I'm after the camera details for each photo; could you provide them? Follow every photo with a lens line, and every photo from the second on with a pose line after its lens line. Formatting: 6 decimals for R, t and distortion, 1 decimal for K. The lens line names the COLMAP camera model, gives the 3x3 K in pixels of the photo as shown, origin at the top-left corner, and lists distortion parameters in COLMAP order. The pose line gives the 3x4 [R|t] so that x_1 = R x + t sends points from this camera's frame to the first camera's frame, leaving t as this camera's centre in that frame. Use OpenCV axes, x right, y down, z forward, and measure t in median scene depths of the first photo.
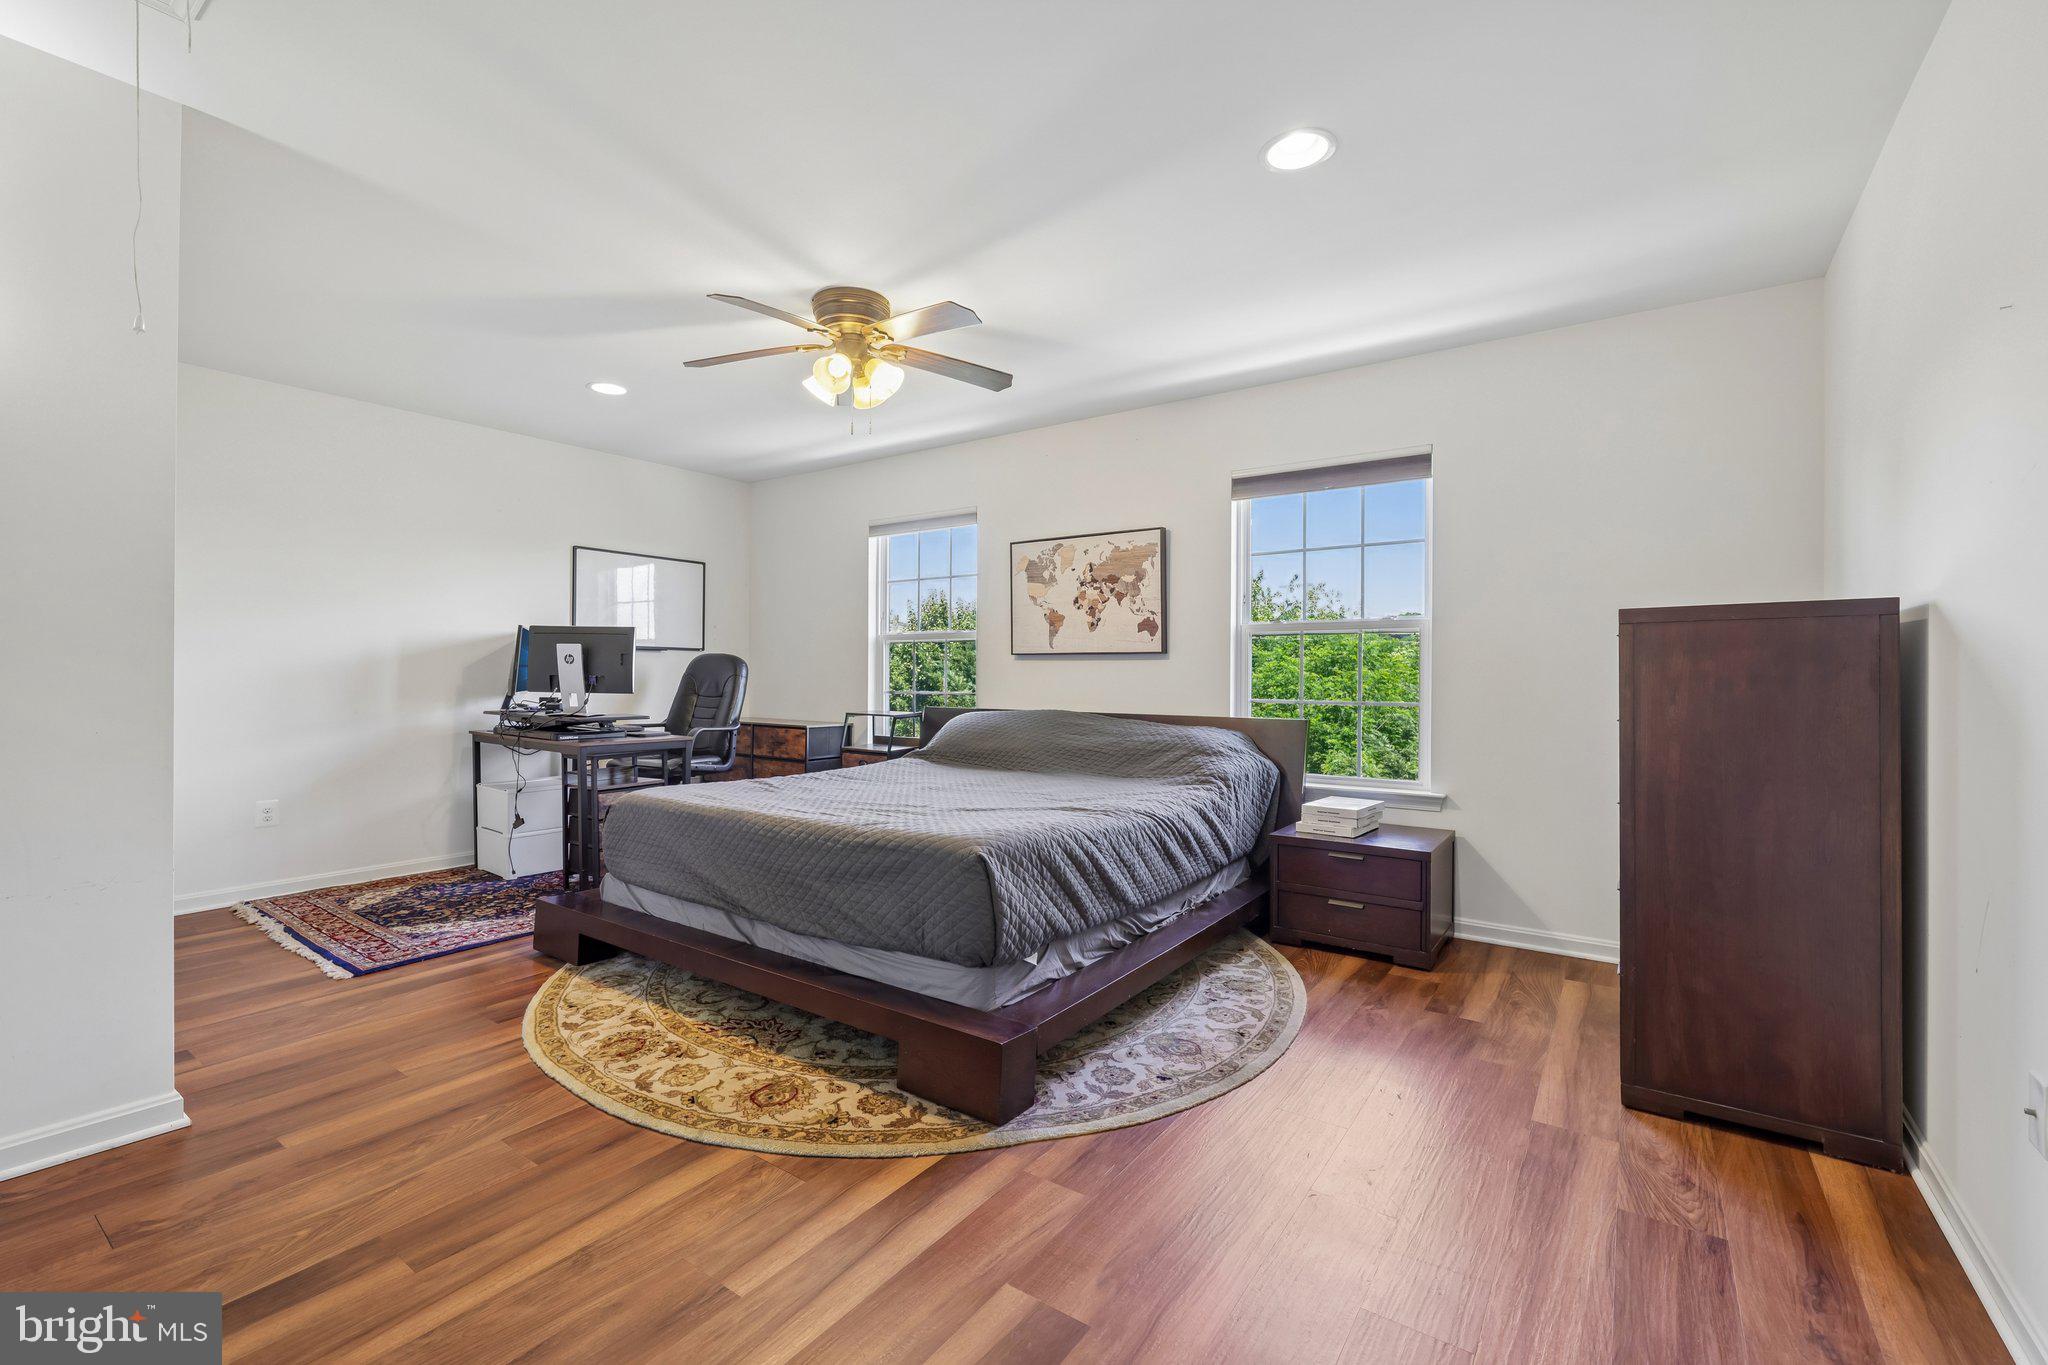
lens RADIAL K [[853.7, 0, 1015.3], [0, 853.7, 680.5], [0, 0, 1]] dist [-0.004433, -0.001659]
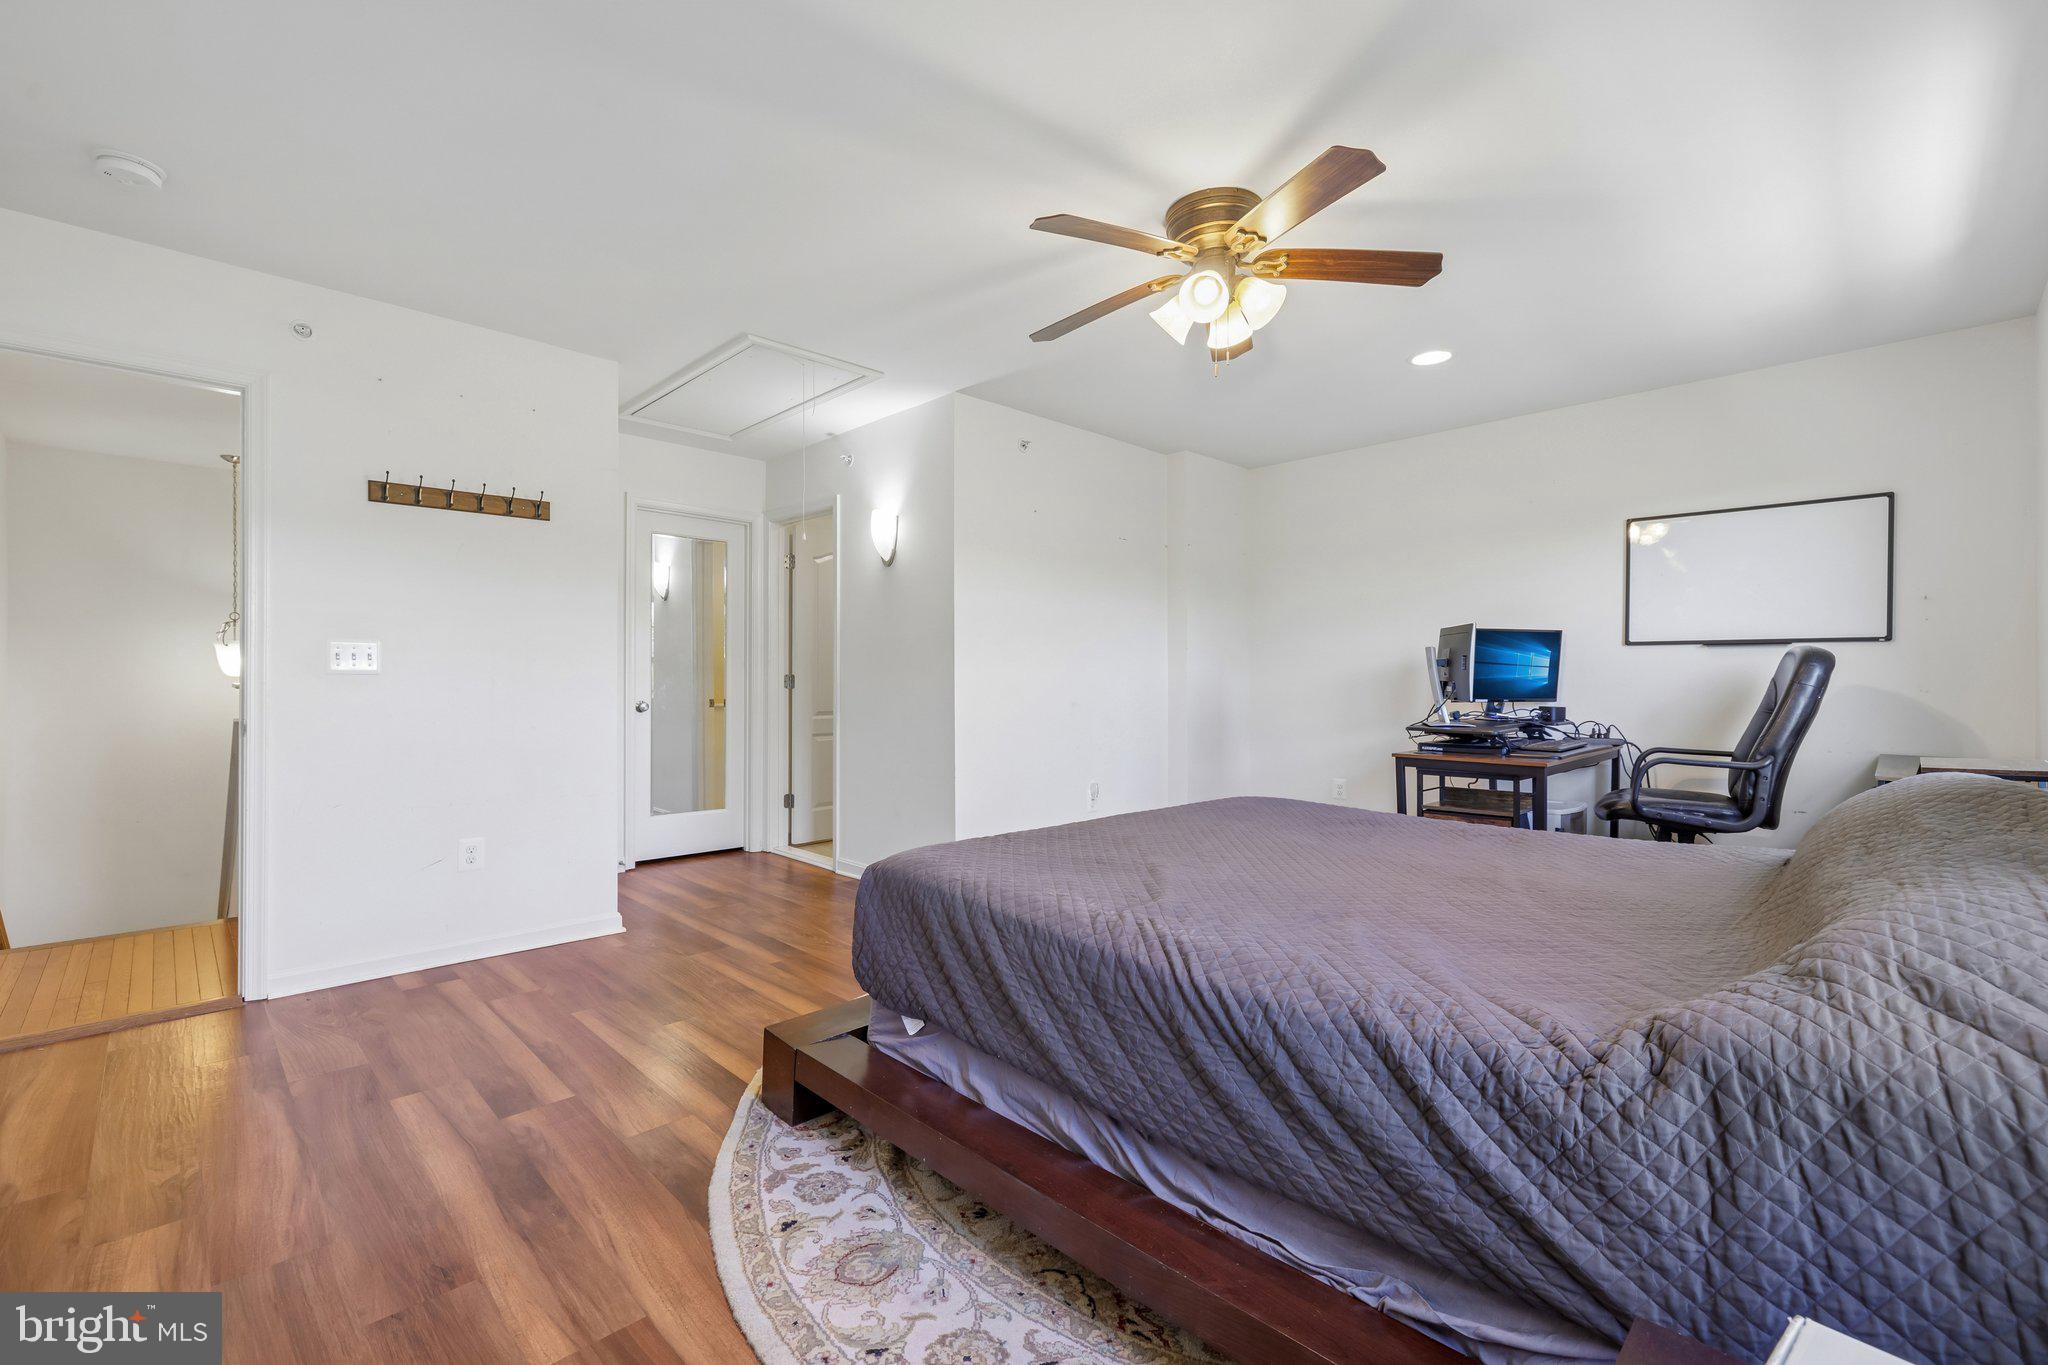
lens RADIAL K [[853.7, 0, 1013.5], [0, 853.7, 680.8], [0, 0, 1]] dist [-0.004433, -0.001659]
pose [[-0.163095, -0.004737, -0.986599, 0.838144], [-0.006257, 0.999973, -0.003767, -0.001163], [0.986591, 0.005559, -0.163120, 1.263250]]
